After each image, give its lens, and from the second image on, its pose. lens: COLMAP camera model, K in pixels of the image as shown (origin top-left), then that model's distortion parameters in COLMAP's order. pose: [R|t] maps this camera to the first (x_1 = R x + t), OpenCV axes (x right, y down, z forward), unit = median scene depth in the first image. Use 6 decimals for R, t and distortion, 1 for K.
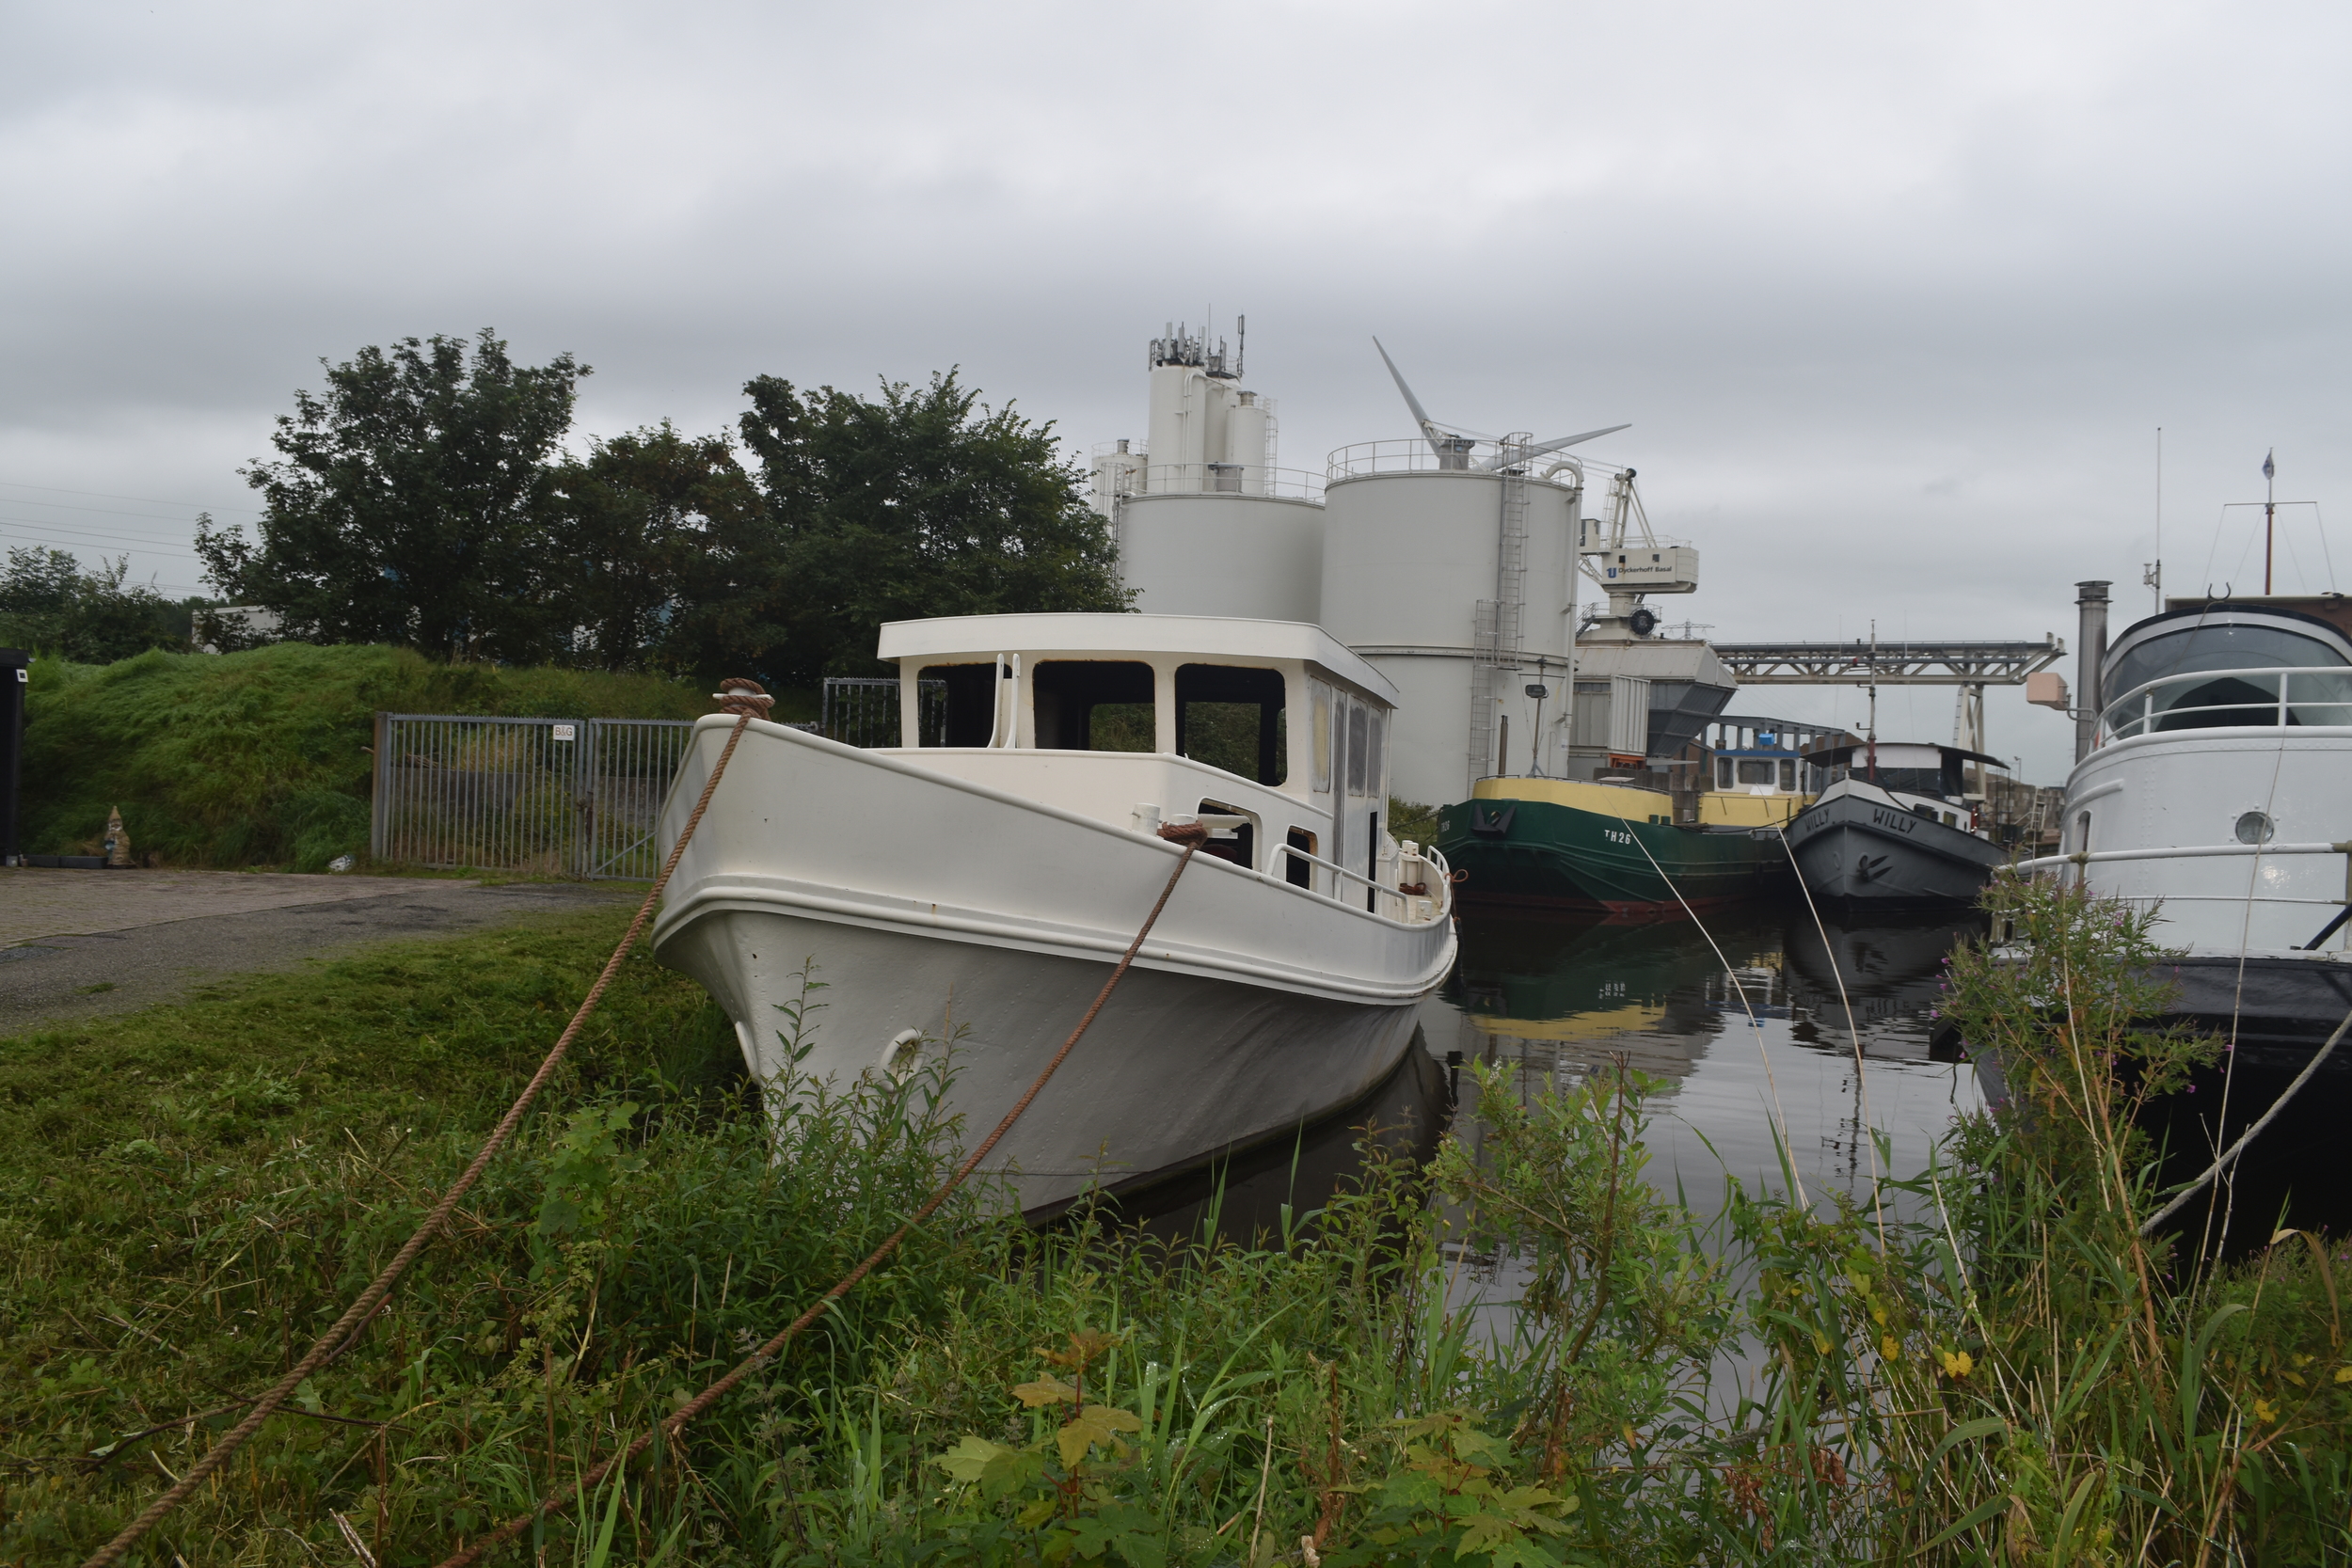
lens RADIAL K [[1826.7, 0, 1192.3], [0, 1826.7, 772.2], [0, 0, 1]] dist [-0.088221, 0.017706]
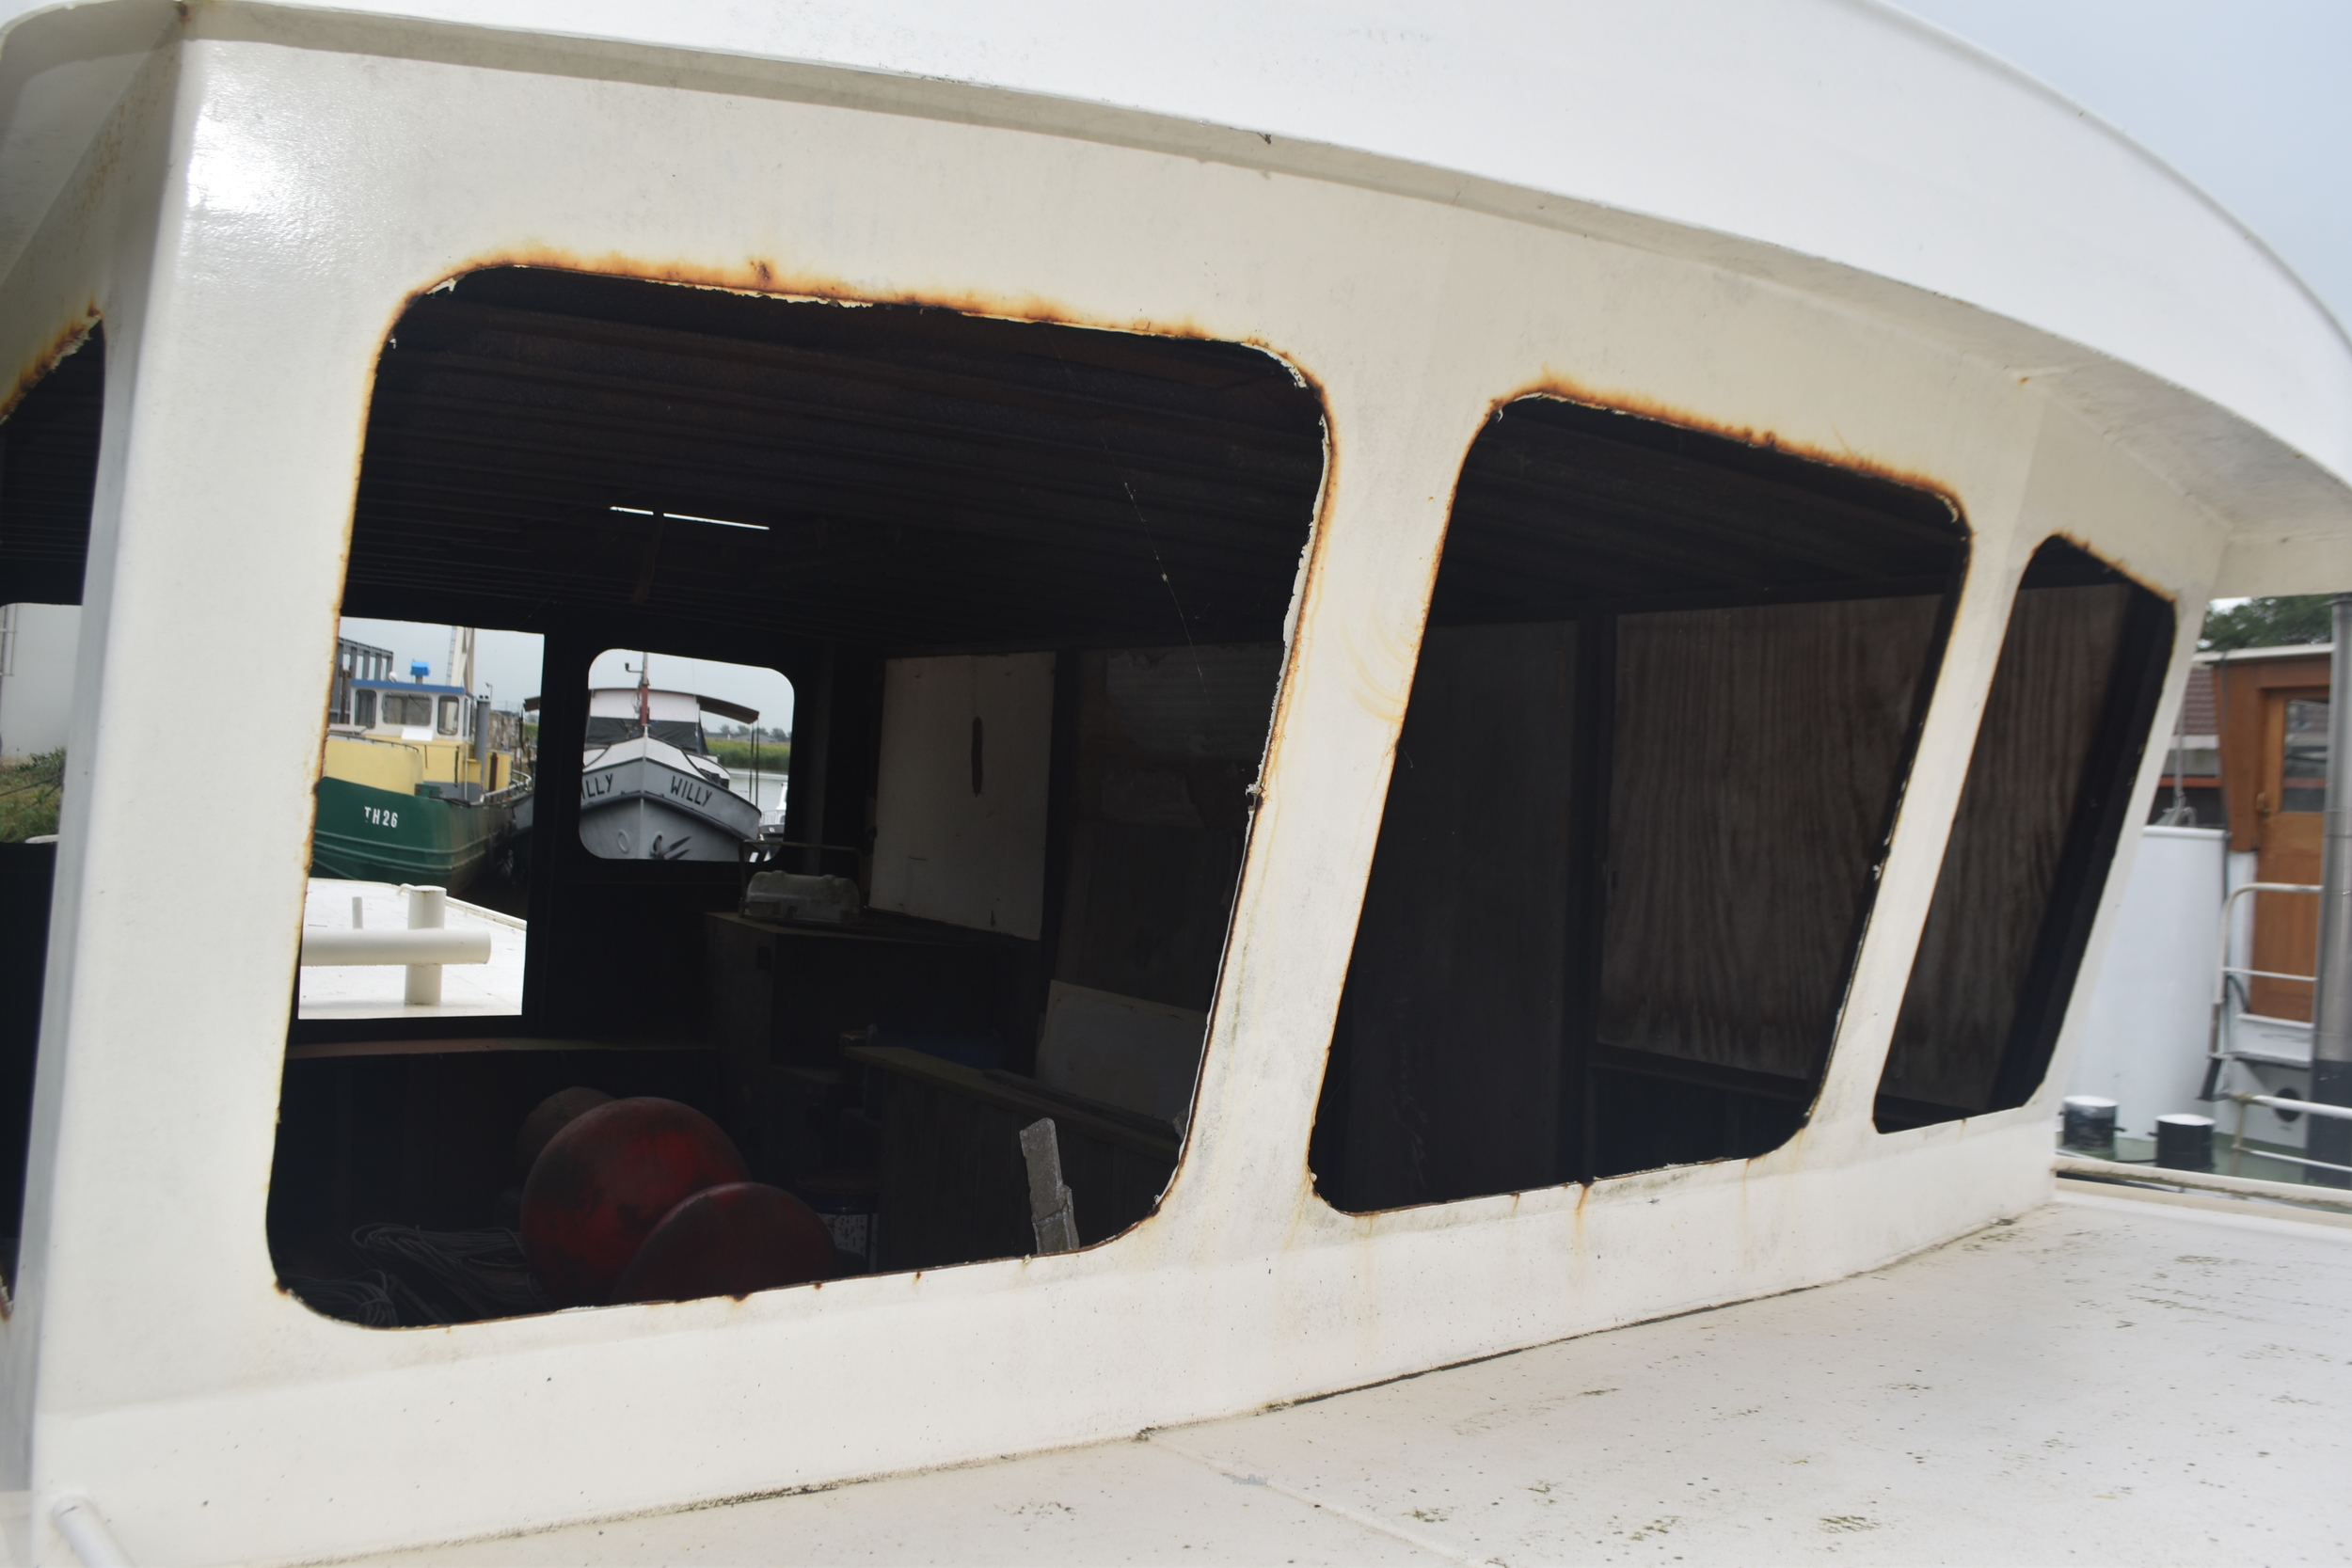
lens RADIAL K [[1826.7, 0, 1173.4], [0, 1826.7, 780.3], [0, 0, 1]] dist [-0.088221, 0.017706]
pose [[0.666483, 0.008123, 0.745476, -0.064578], [-0.046846, 0.998421, 0.031003, -0.012438], [-0.744047, -0.055585, 0.665811, 0.310696]]
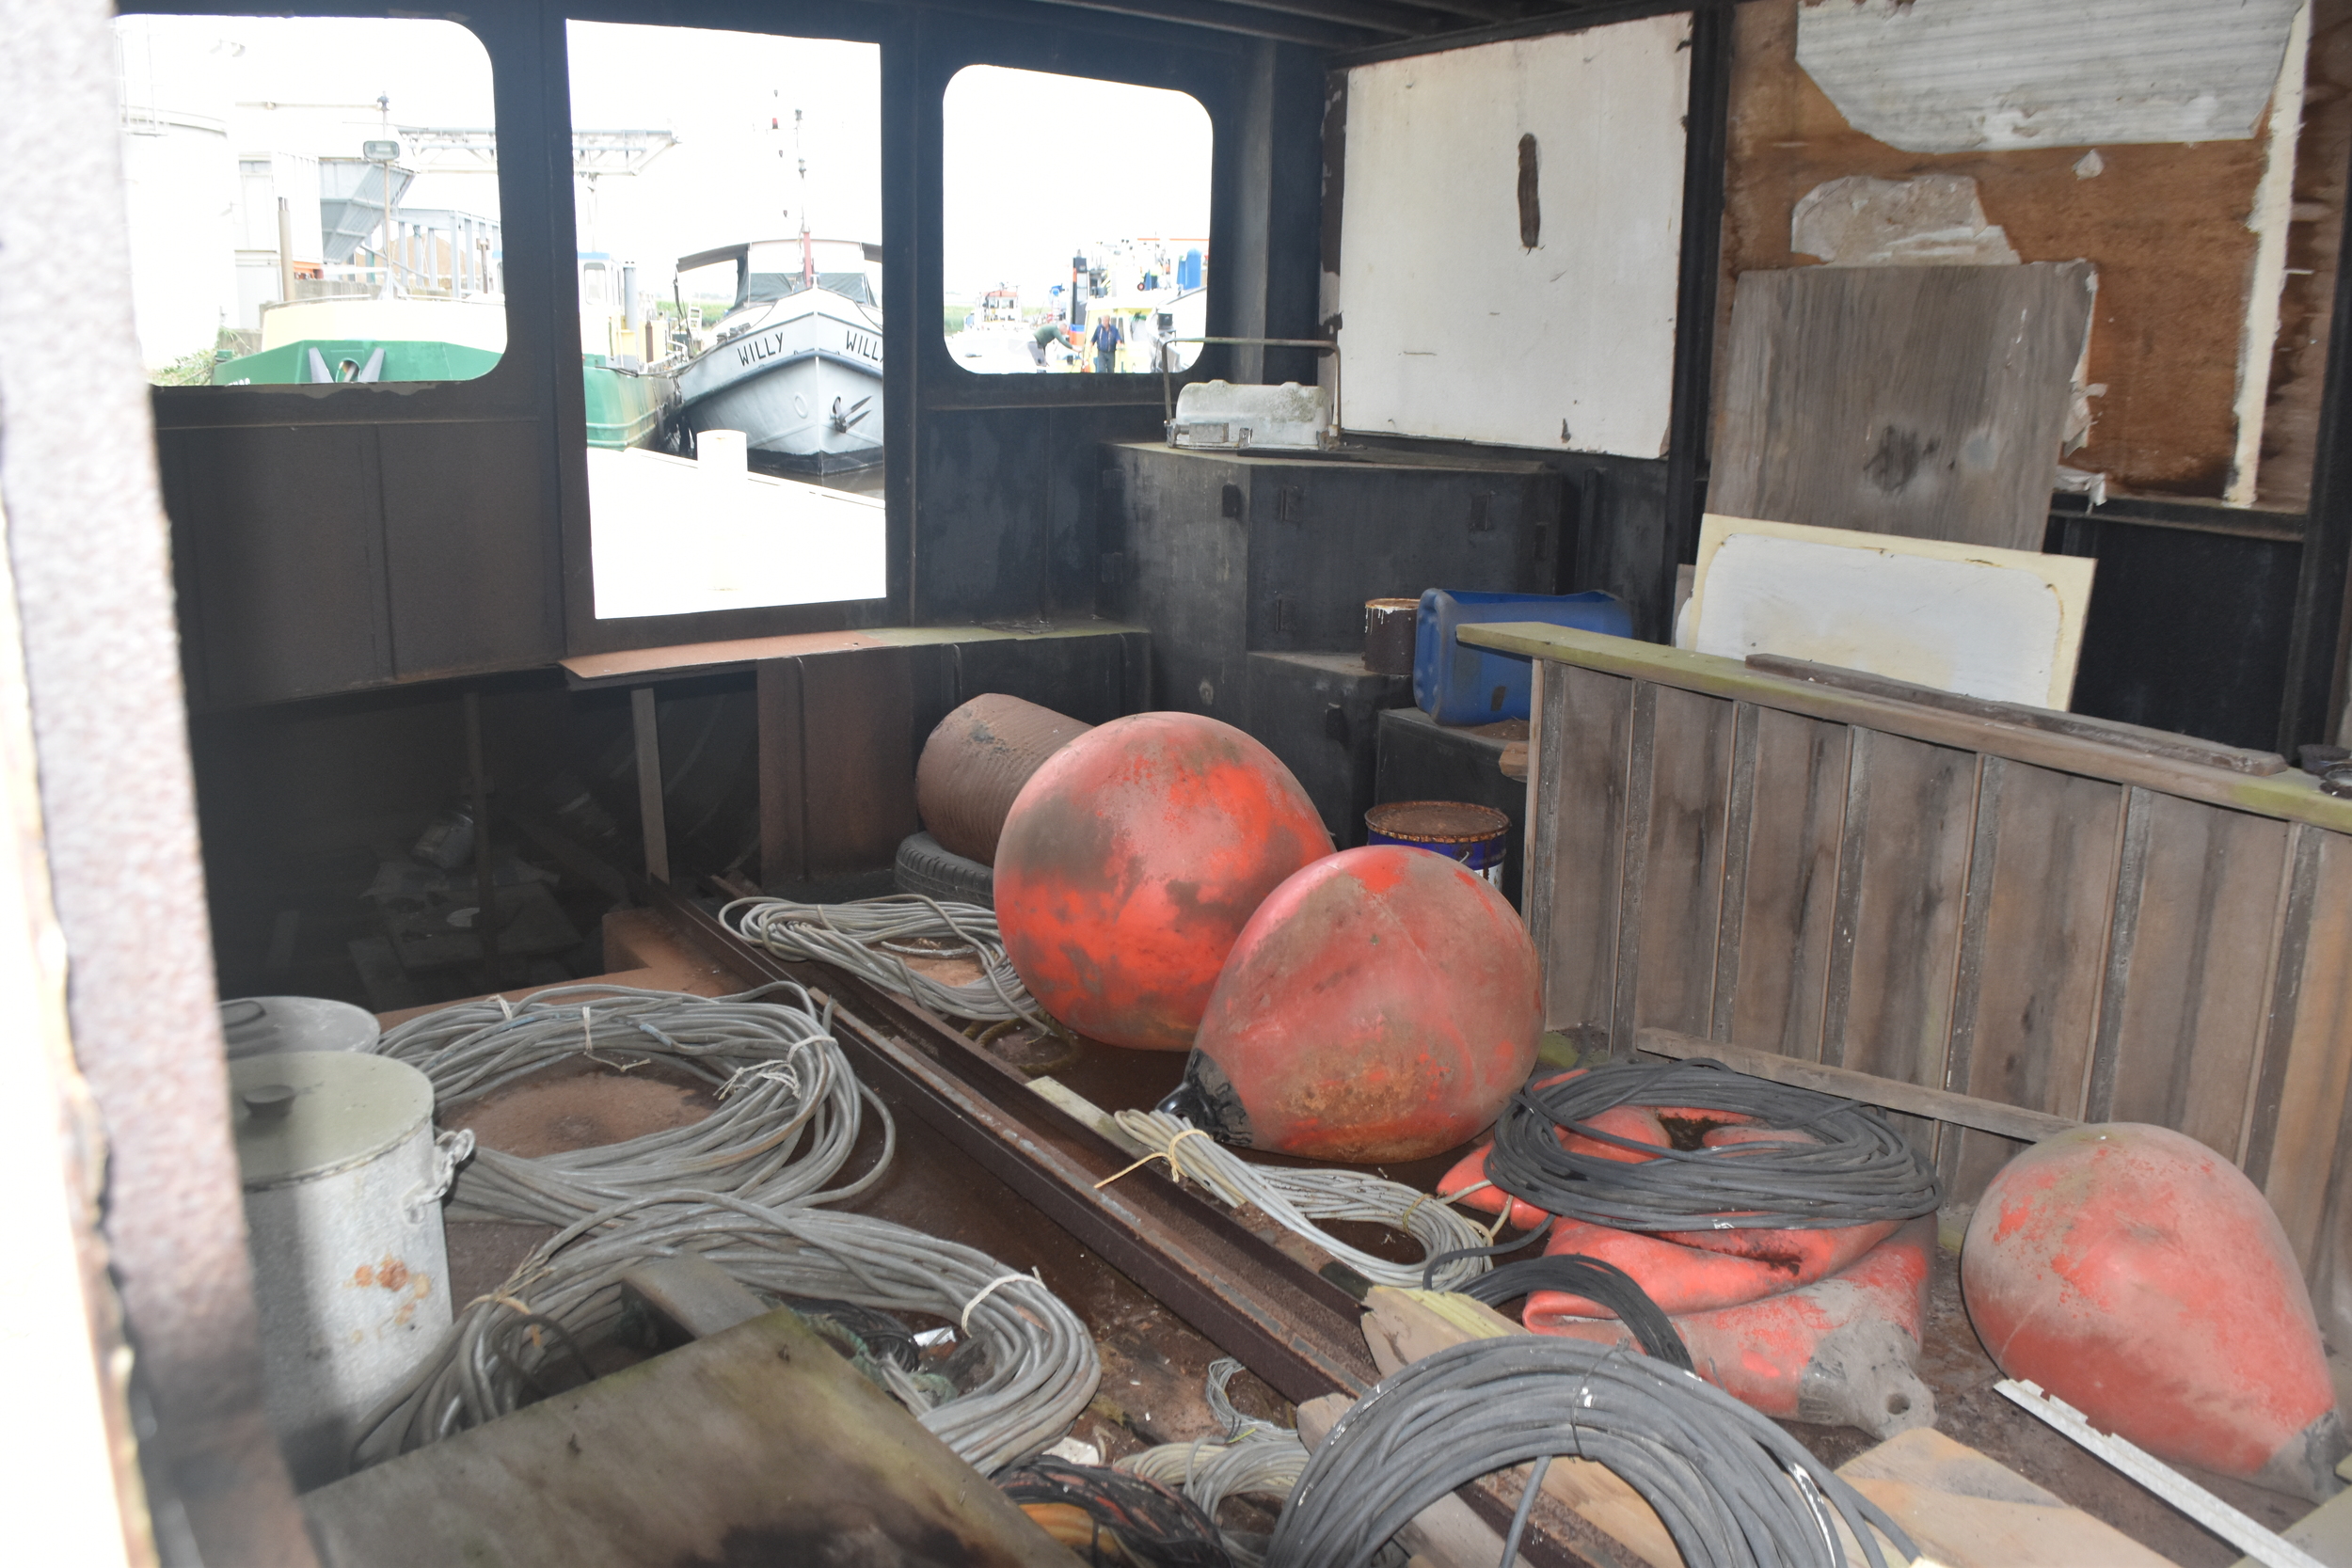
lens RADIAL K [[1826.7, 0, 1172.2], [0, 1826.7, 790.9], [0, 0, 1]] dist [-0.088221, 0.017706]
pose [[0.718770, -0.196448, 0.666917, -0.050470], [0.004228, 0.960468, 0.278359, -0.004150], [-0.695235, -0.197256, 0.691186, 0.365830]]
